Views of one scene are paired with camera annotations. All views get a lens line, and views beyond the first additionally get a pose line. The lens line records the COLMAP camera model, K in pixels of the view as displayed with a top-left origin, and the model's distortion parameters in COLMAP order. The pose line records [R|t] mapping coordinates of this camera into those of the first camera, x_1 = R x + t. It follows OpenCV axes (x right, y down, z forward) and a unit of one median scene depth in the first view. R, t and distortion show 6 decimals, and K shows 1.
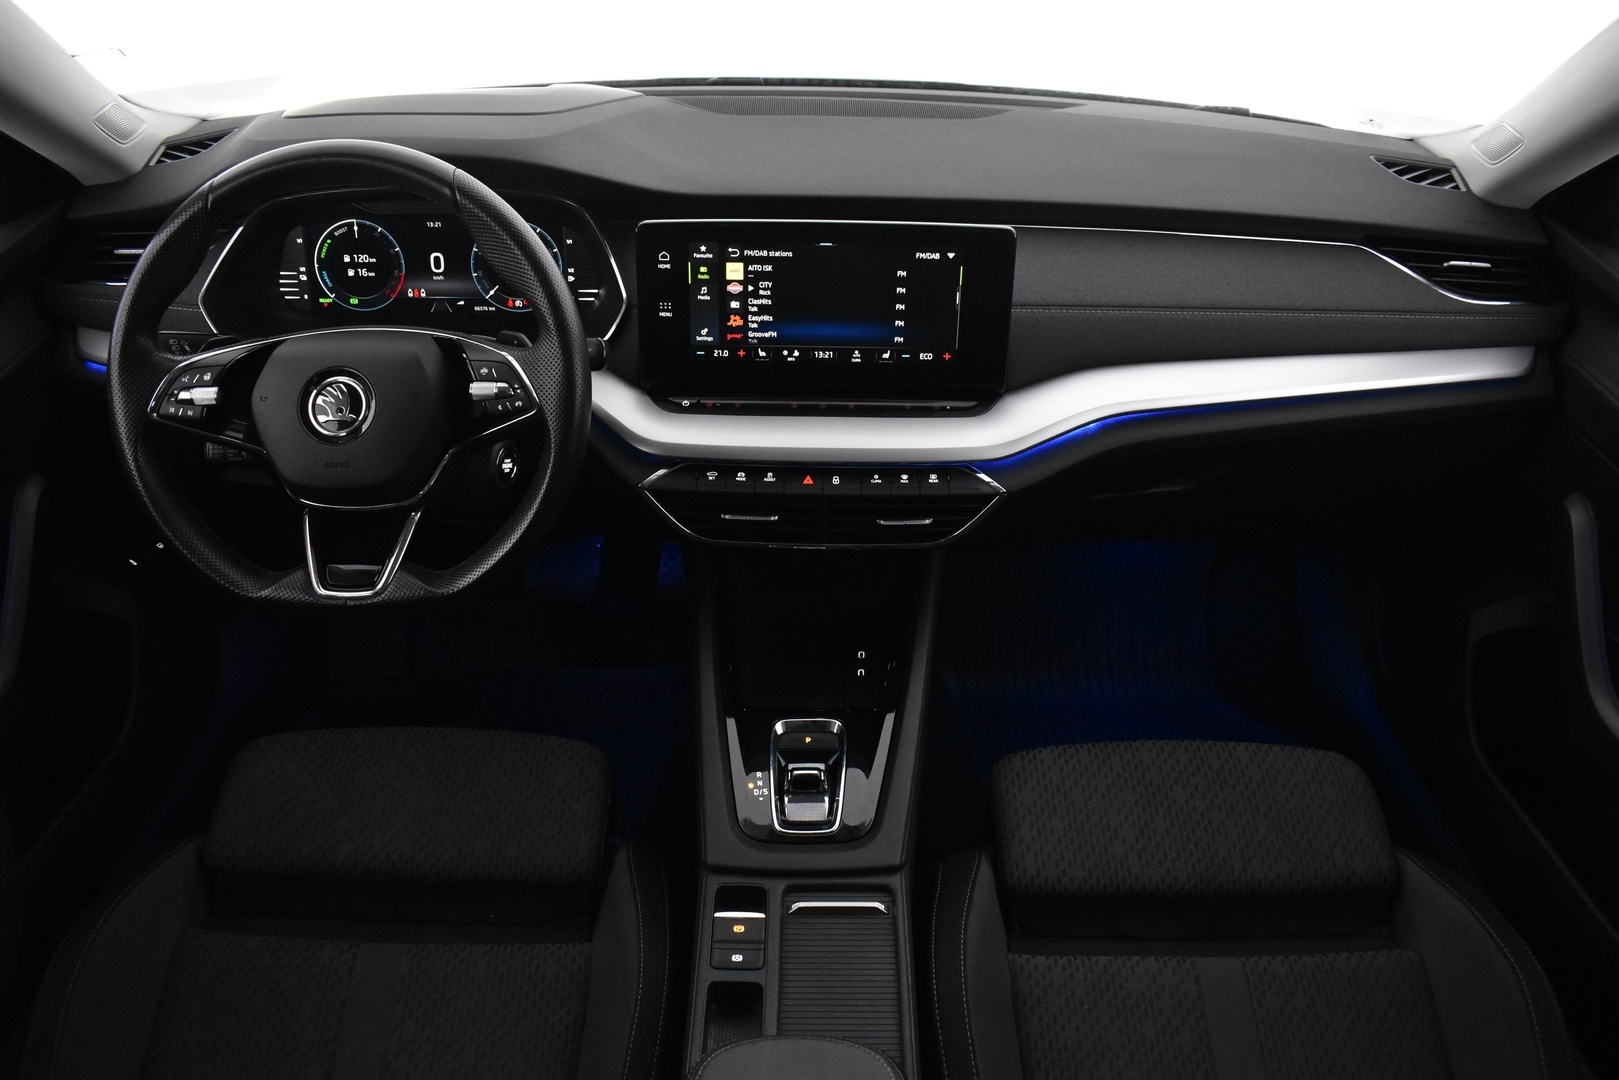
lens RADIAL K [[1250.8, 0, 811.7], [0, 1250.8, 543.5], [0, 0, 1]] dist [-0.099969, 0.004258]
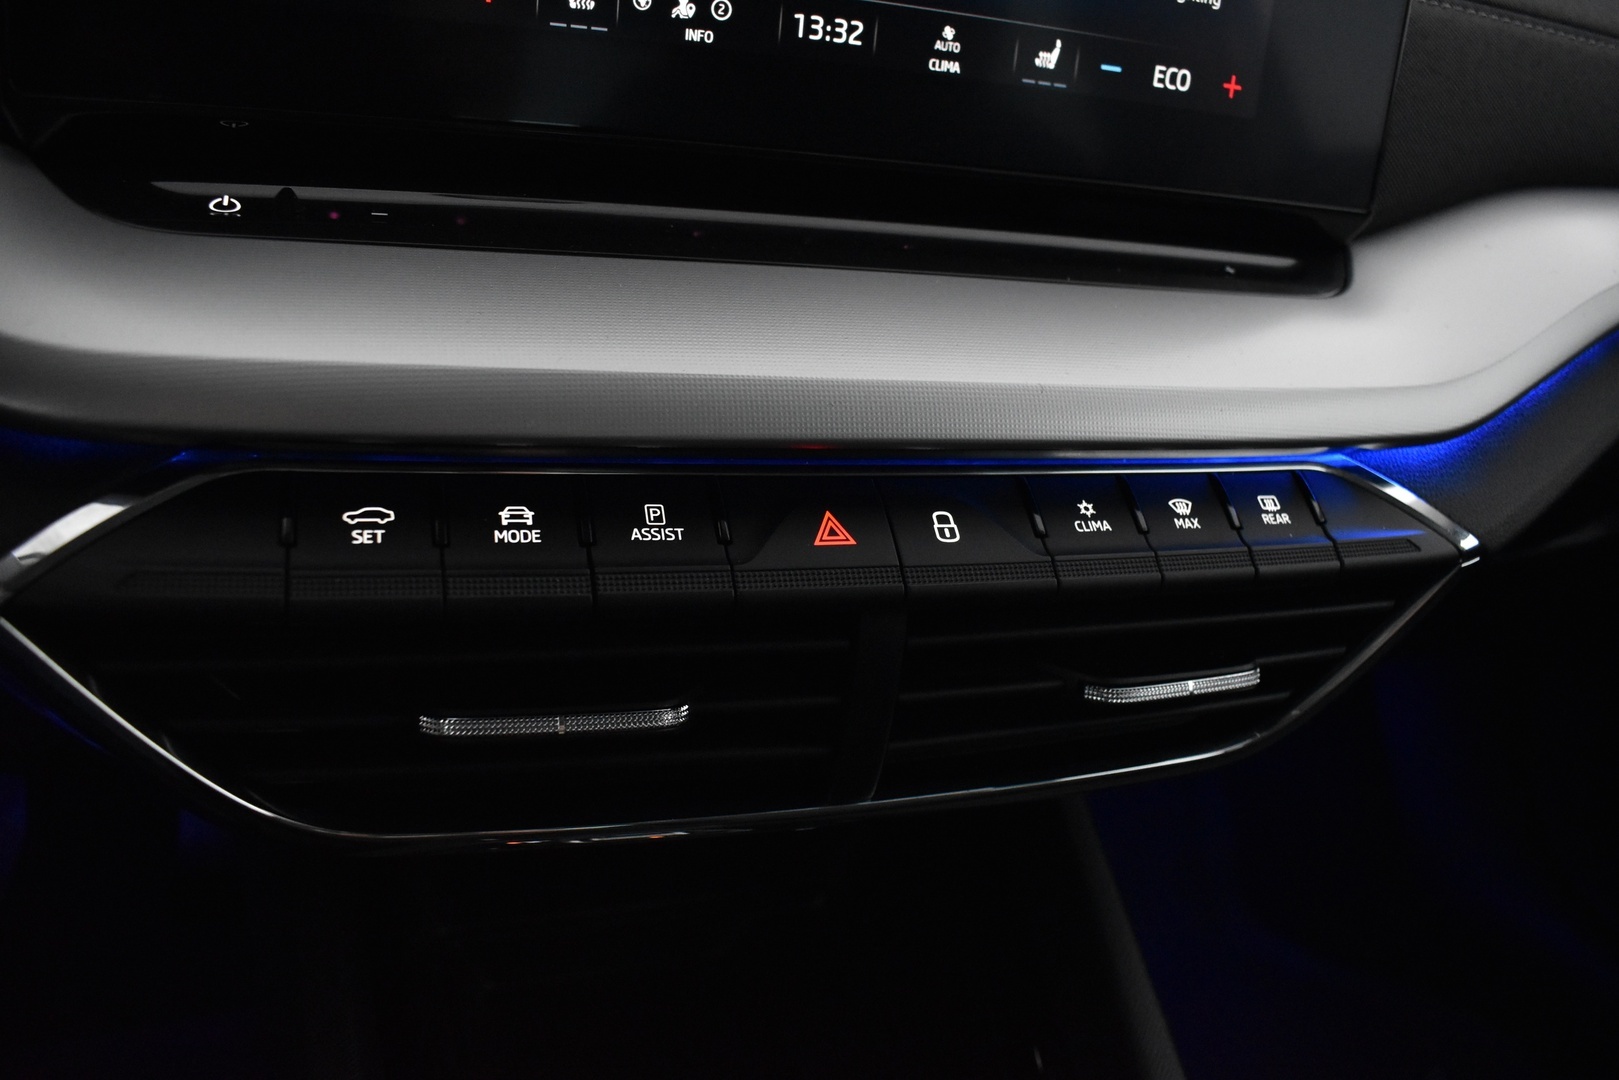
lens RADIAL K [[1250.8, 0, 818.0], [0, 1250.8, 534.8], [0, 0, 1]] dist [-0.099969, 0.004258]
pose [[0.939890, -0.034358, 0.339744, -0.079558], [0.070844, 0.992898, -0.095576, -0.029188], [-0.334047, 0.113900, 0.935649, 0.794778]]
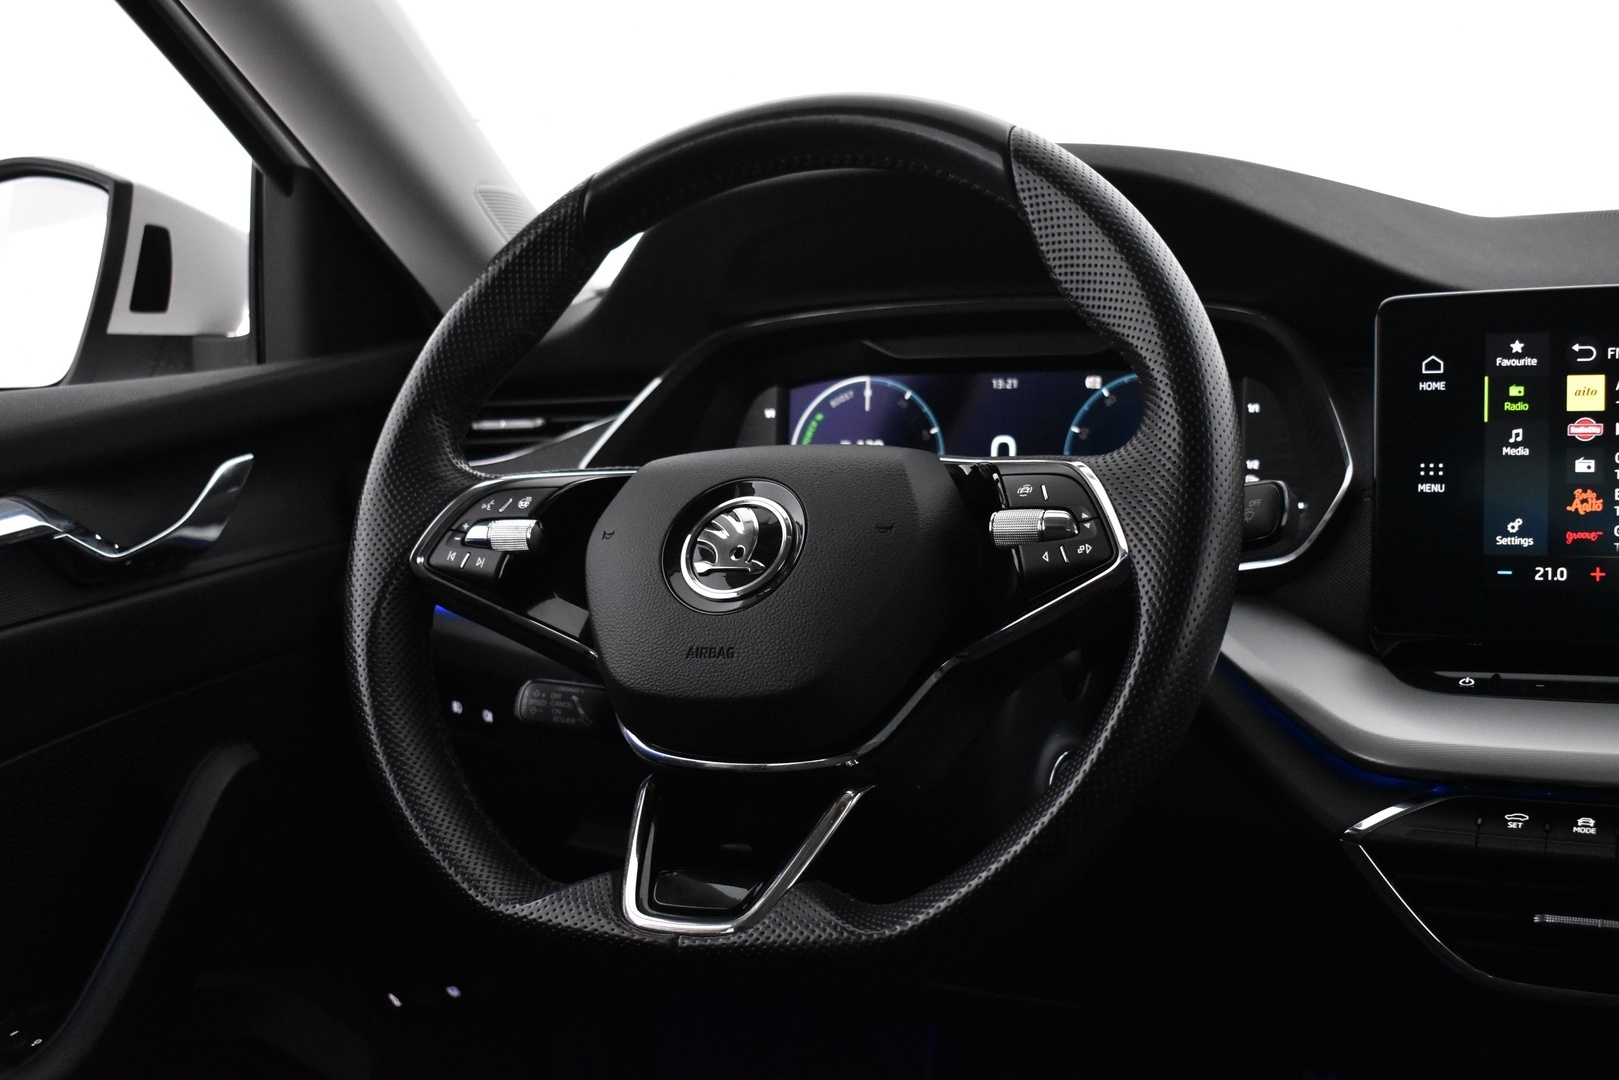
lens RADIAL K [[2105.9, 0, 812.7], [0, 2105.9, 544.9], [0, 0, 1]] dist [-0.054180, 0.000000]
pose [[0.902677, -0.004301, -0.430297, 0.013593], [-0.176707, 0.908047, -0.379771, 0.180631], [0.392363, 0.418847, 0.818913, 0.260894]]
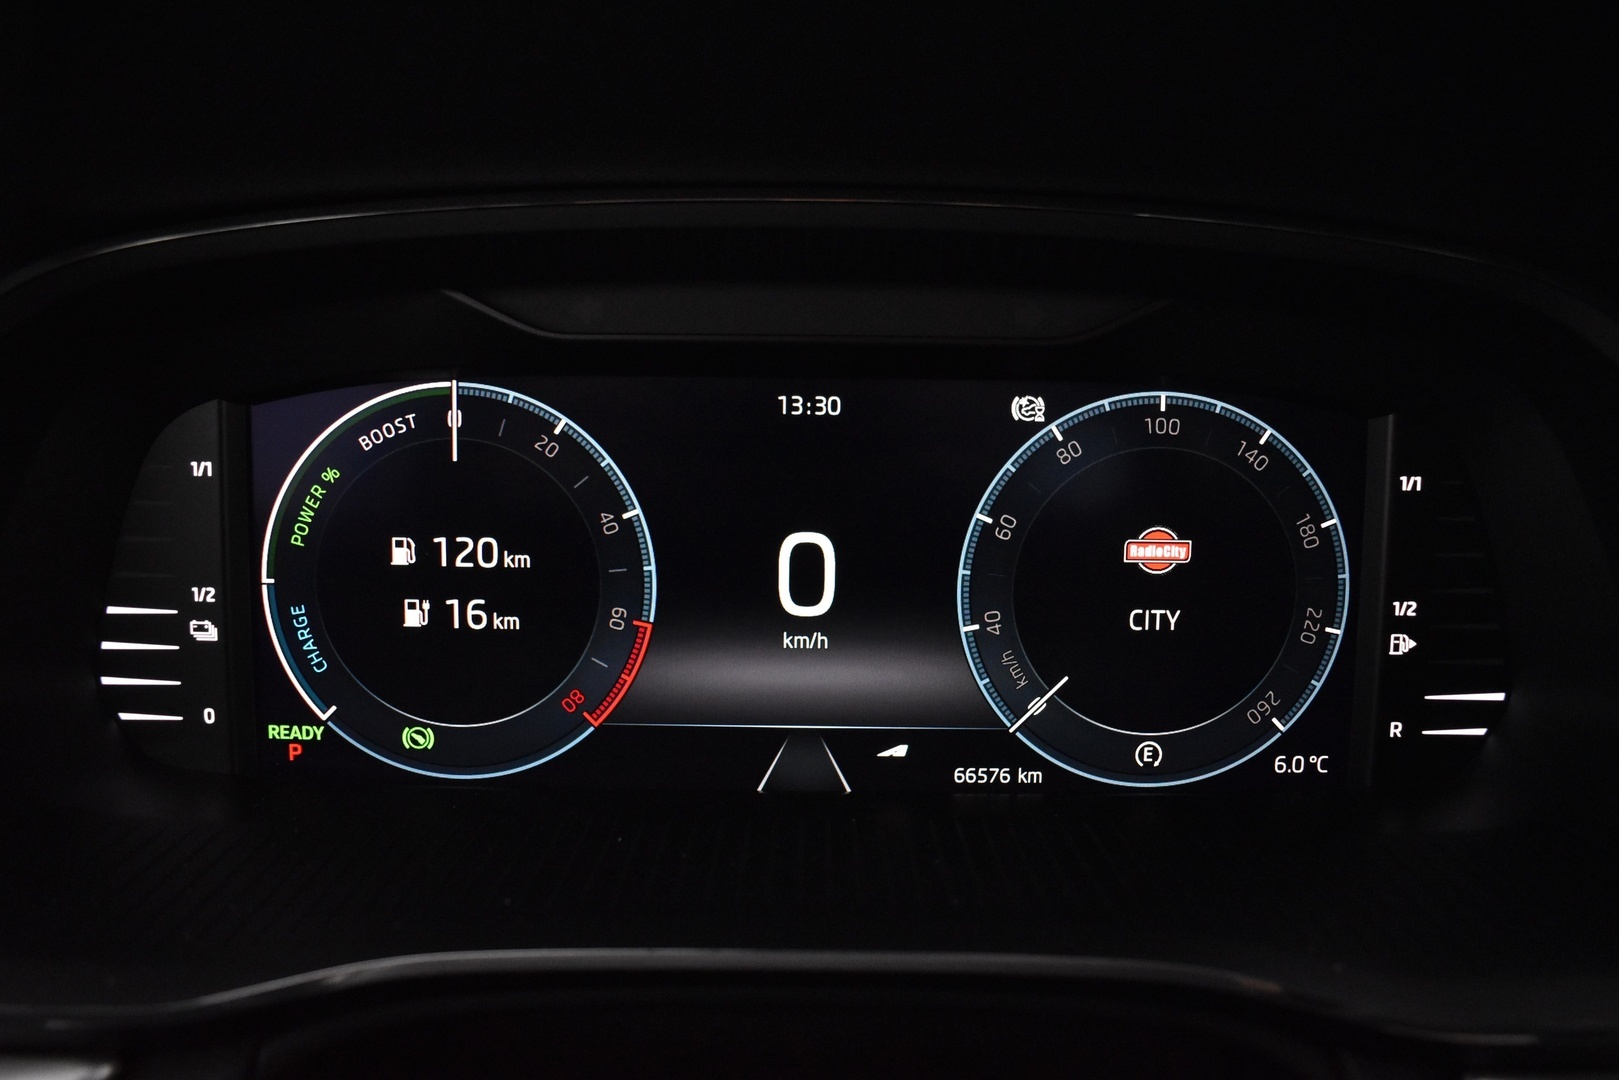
lens RADIAL K [[1250.8, 0, 803.1], [0, 1250.8, 549.7], [0, 0, 1]] dist [-0.099969, 0.004258]
pose [[0.999961, -0.006444, -0.006120, -0.328480], [0.004261, 0.951942, -0.306249, -0.175615], [0.007800, 0.306211, 0.951932, 0.846309]]
